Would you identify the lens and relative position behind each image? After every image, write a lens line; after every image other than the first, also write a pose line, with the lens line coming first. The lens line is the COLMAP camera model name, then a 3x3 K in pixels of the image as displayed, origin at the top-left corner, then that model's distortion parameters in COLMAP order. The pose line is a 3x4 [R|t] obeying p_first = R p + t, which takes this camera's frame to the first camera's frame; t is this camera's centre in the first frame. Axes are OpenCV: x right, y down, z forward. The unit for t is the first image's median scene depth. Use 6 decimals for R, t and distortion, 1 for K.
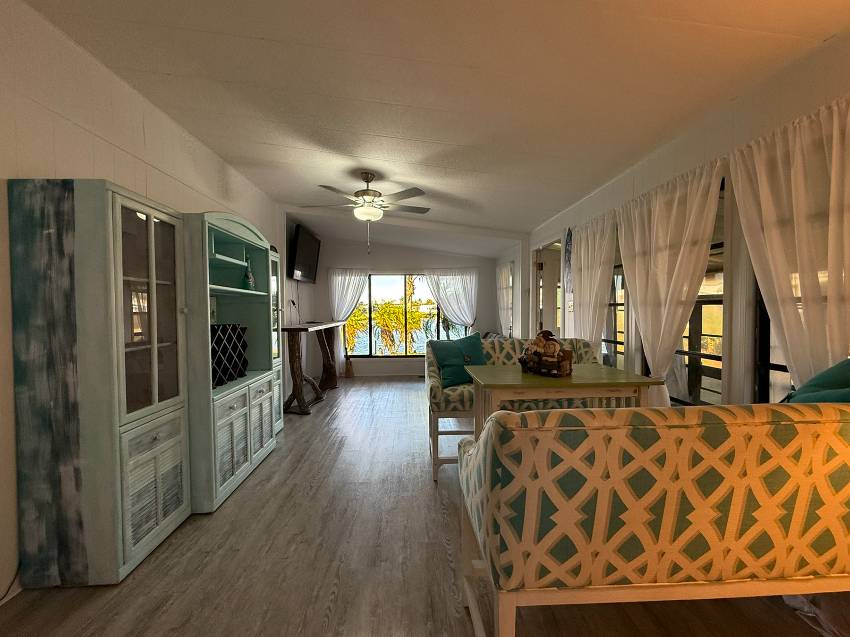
lens RADIAL K [[337.6, 0, 425.0], [0, 337.6, 318.5], [0, 0, 1]] dist [0.001471, 0.000063]
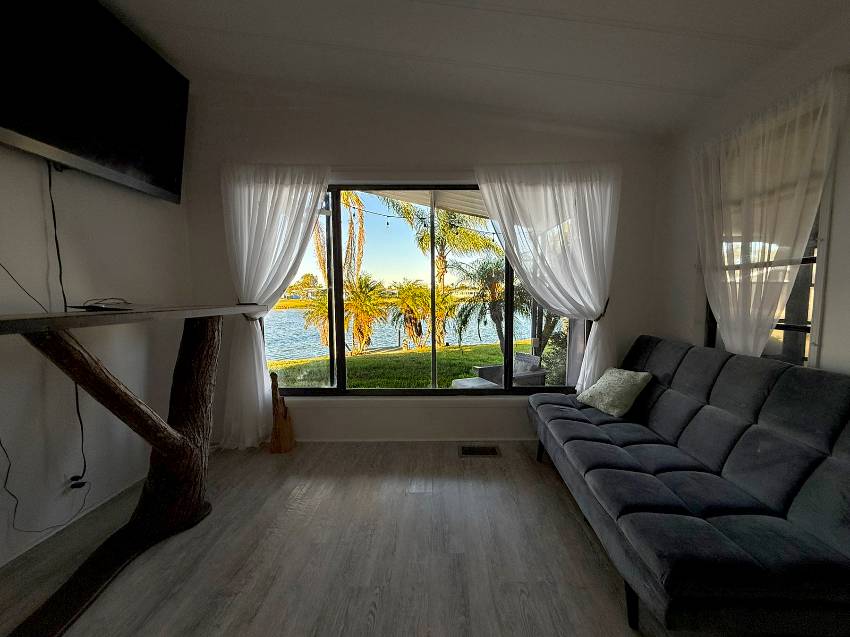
lens RADIAL K [[366.8, 0, 443.0], [0, 366.8, 327.5], [0, 0, 1]] dist [0.000329, 0.000011]
pose [[0.999131, -0.005394, -0.041340, -0.015938], [0.008018, 0.997944, 0.063582, 0.009884], [0.040912, -0.063858, 0.997120, 0.572906]]
